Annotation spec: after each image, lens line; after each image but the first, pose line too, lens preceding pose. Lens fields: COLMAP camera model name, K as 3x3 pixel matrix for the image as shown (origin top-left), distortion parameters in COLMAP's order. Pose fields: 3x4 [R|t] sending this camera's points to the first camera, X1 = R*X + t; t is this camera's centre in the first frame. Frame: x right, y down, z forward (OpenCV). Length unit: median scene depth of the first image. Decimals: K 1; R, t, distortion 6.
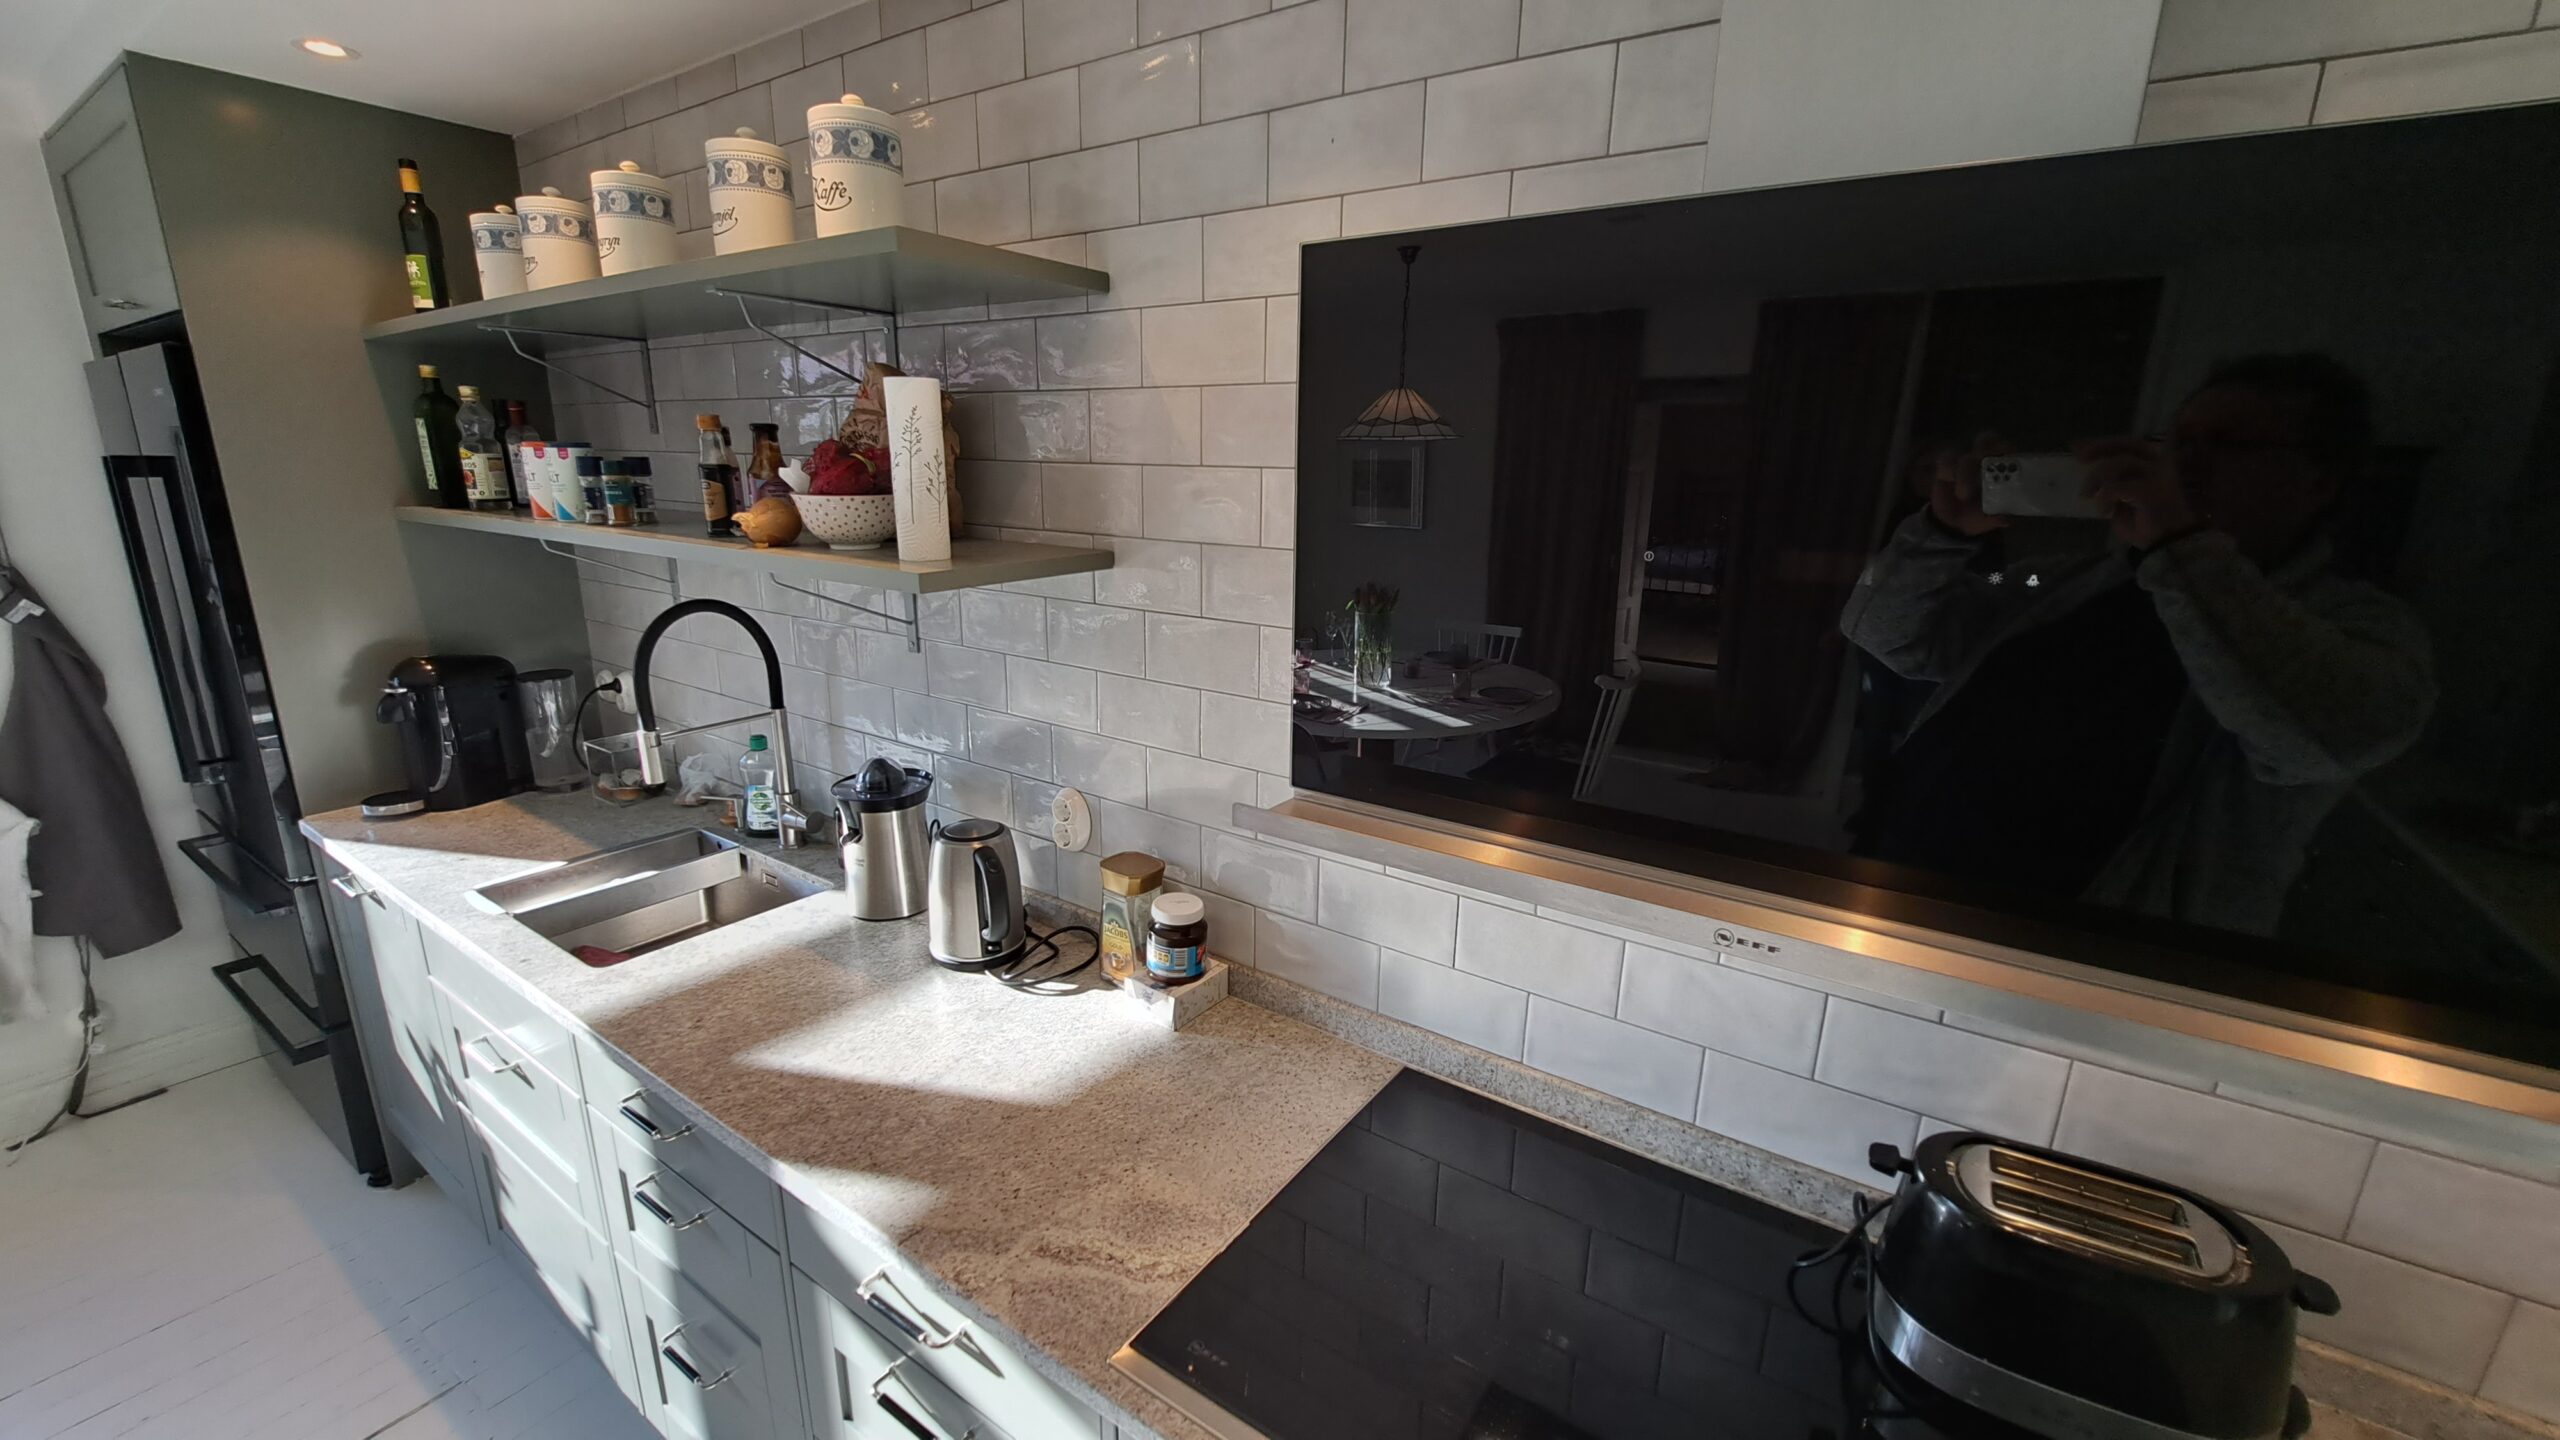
lens RADIAL K [[1021.4, 0, 1292.2], [0, 1021.4, 722.9], [0, 0, 1]] dist [-0.000737, -0.002110]
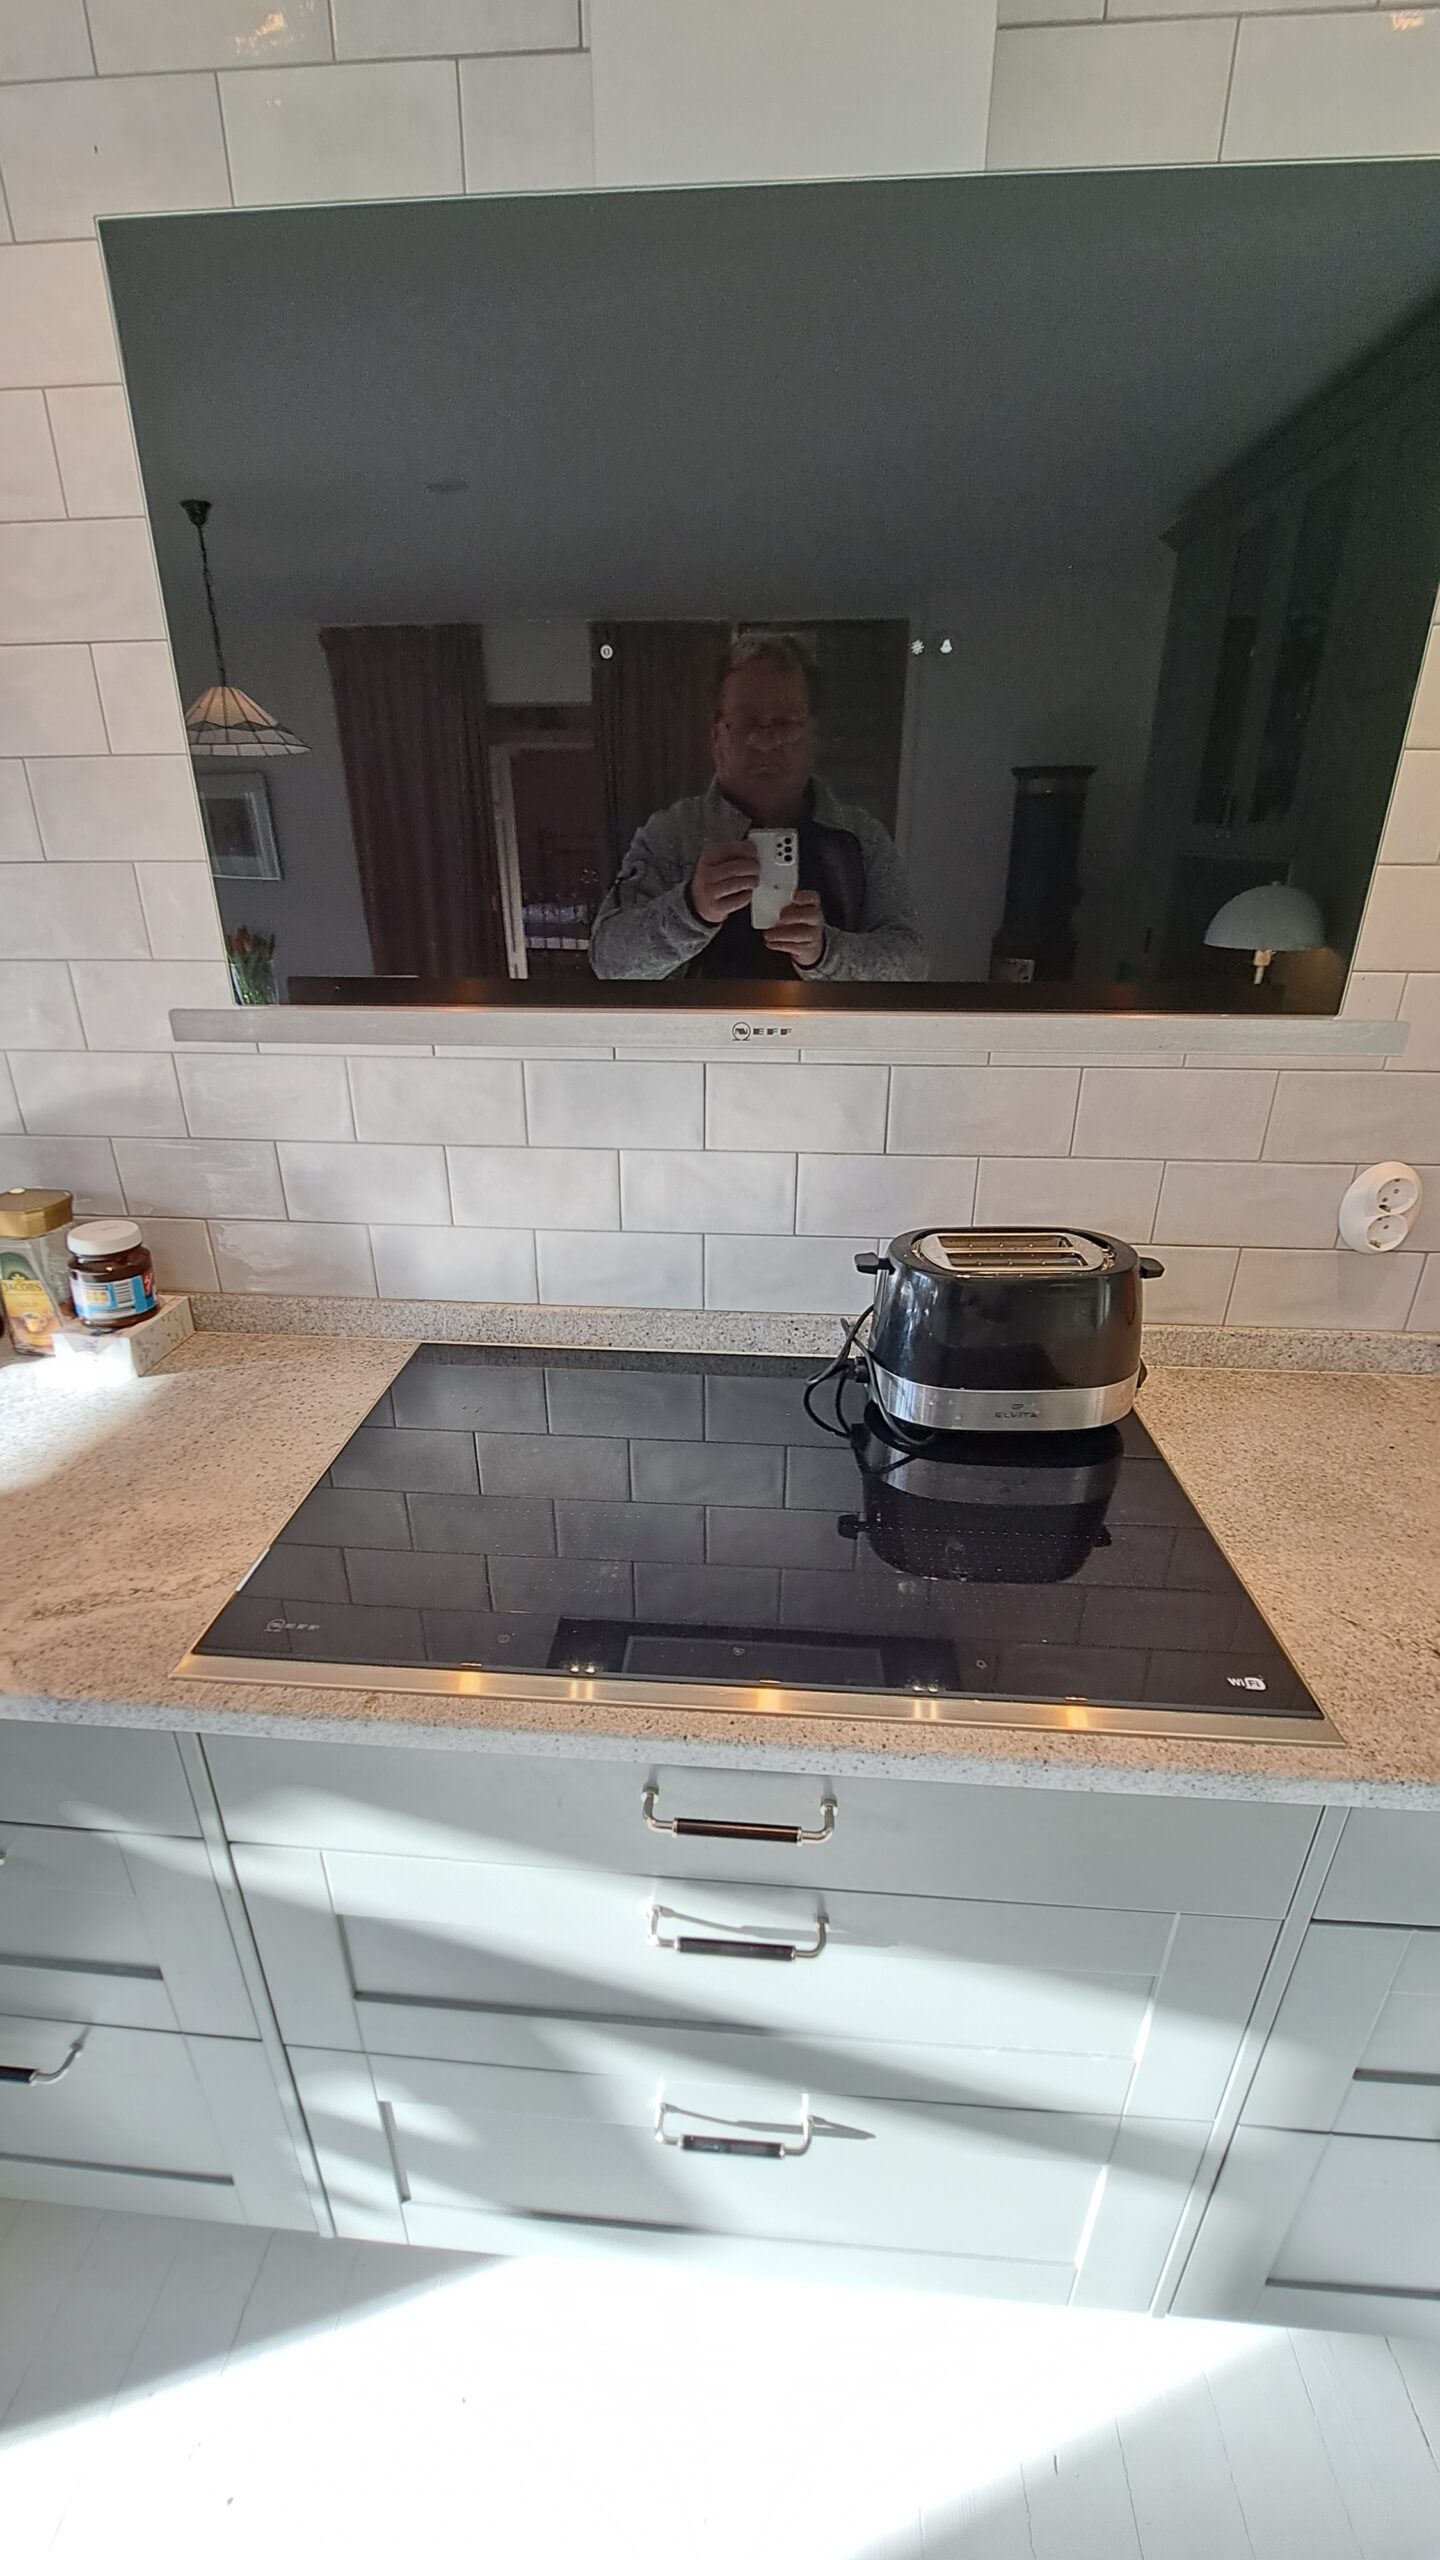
lens RADIAL K [[1021.4, 0, 705.0], [0, 1021.4, 1283.3], [0, 0, 1]] dist [-0.000737, -0.002110]
pose [[0.870895, -0.213387, 0.442727, -0.071441], [0.145768, 0.972442, 0.181958, 0.156947], [-0.469354, -0.093931, 0.878000, 0.051728]]
